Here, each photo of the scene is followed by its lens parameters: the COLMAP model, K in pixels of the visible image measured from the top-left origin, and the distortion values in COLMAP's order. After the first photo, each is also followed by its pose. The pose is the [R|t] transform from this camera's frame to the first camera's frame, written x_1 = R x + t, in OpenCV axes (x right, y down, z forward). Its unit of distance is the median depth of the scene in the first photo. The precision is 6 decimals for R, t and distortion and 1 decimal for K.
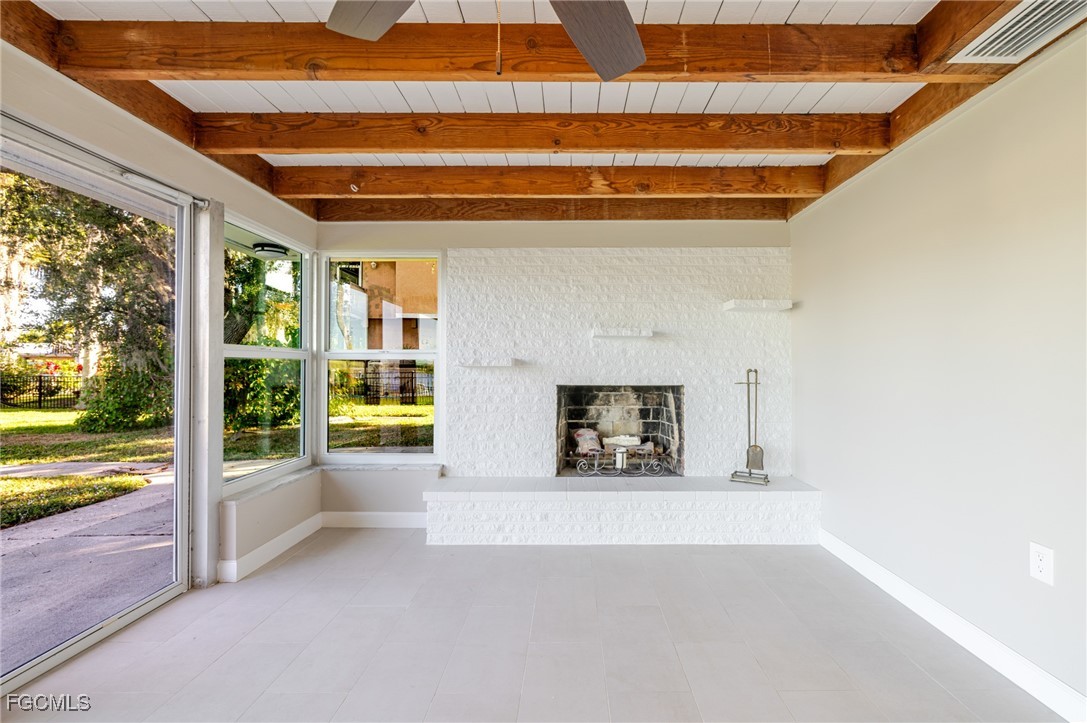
lens RADIAL K [[468.7, 0, 571.4], [0, 468.7, 370.5], [0, 0, 1]] dist [0.001160, 0.000040]
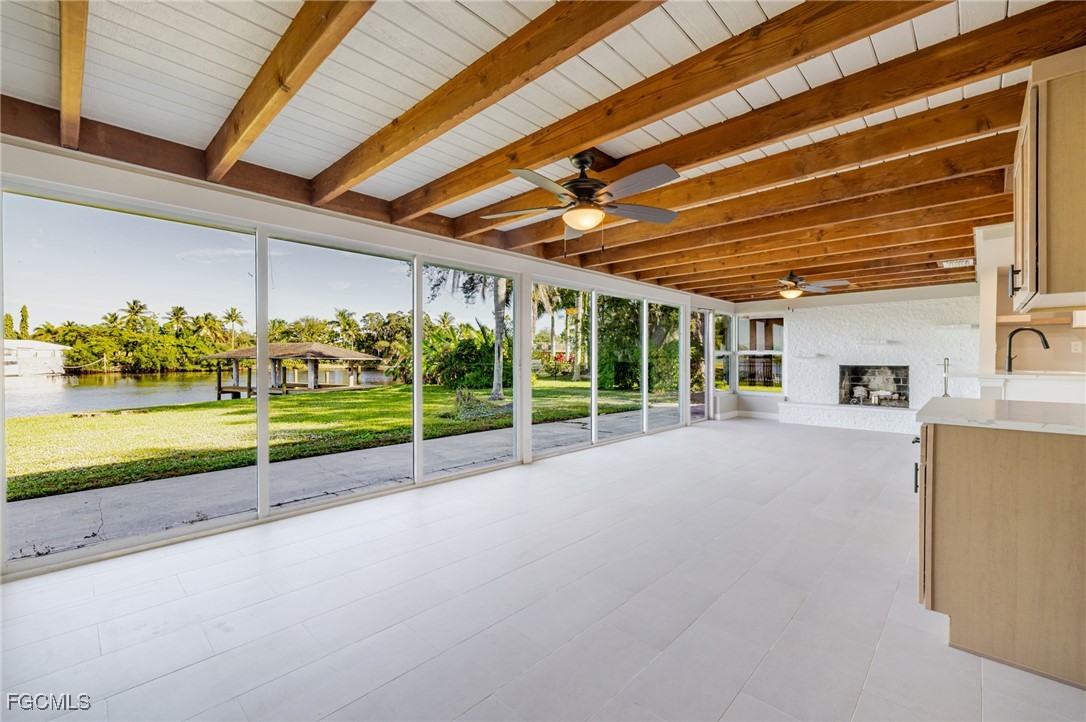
lens RADIAL K [[456.6, 0, 544.2], [0, 456.6, 360.2], [0, 0, 1]] dist [0.001140, -0.000214]
pose [[0.720574, 0.001300, -0.693377, 0.461987], [-0.002461, 0.999997, -0.000683, 0.011830], [0.693374, 0.002198, 0.720574, -1.565294]]
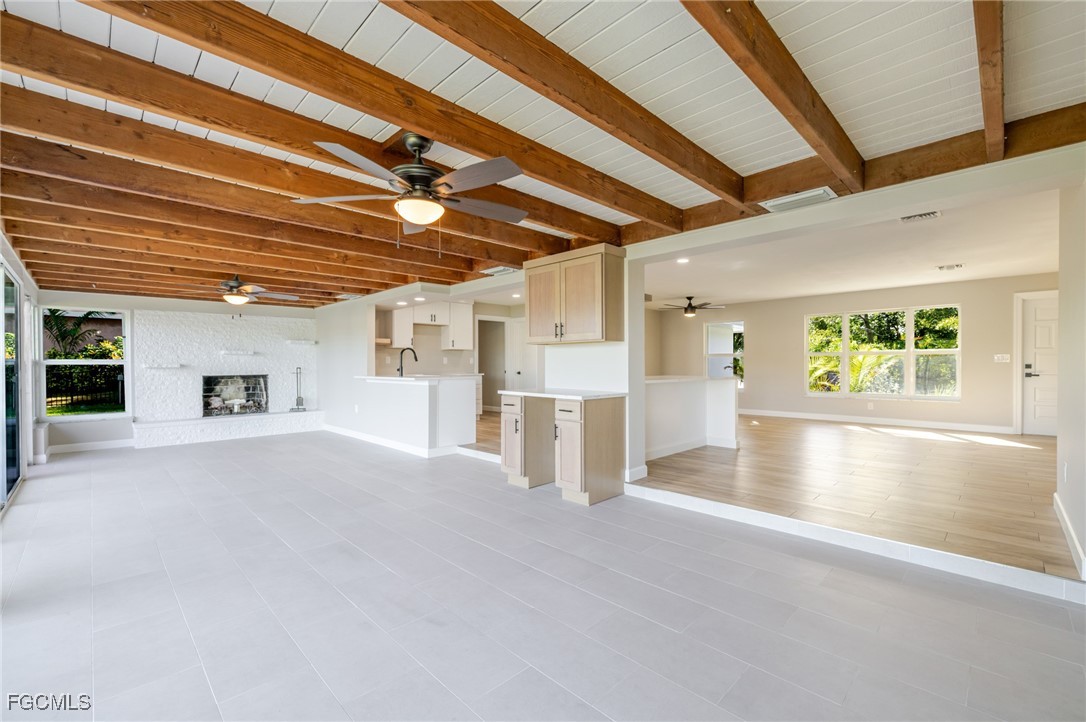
lens RADIAL K [[456.6, 0, 544.2], [0, 456.6, 360.2], [0, 0, 1]] dist [0.001140, -0.000214]
pose [[0.711317, -0.002748, 0.702866, -0.377686], [0.013816, 0.999854, -0.010072, 0.001883], [-0.702736, 0.016875, 0.711251, -1.569983]]
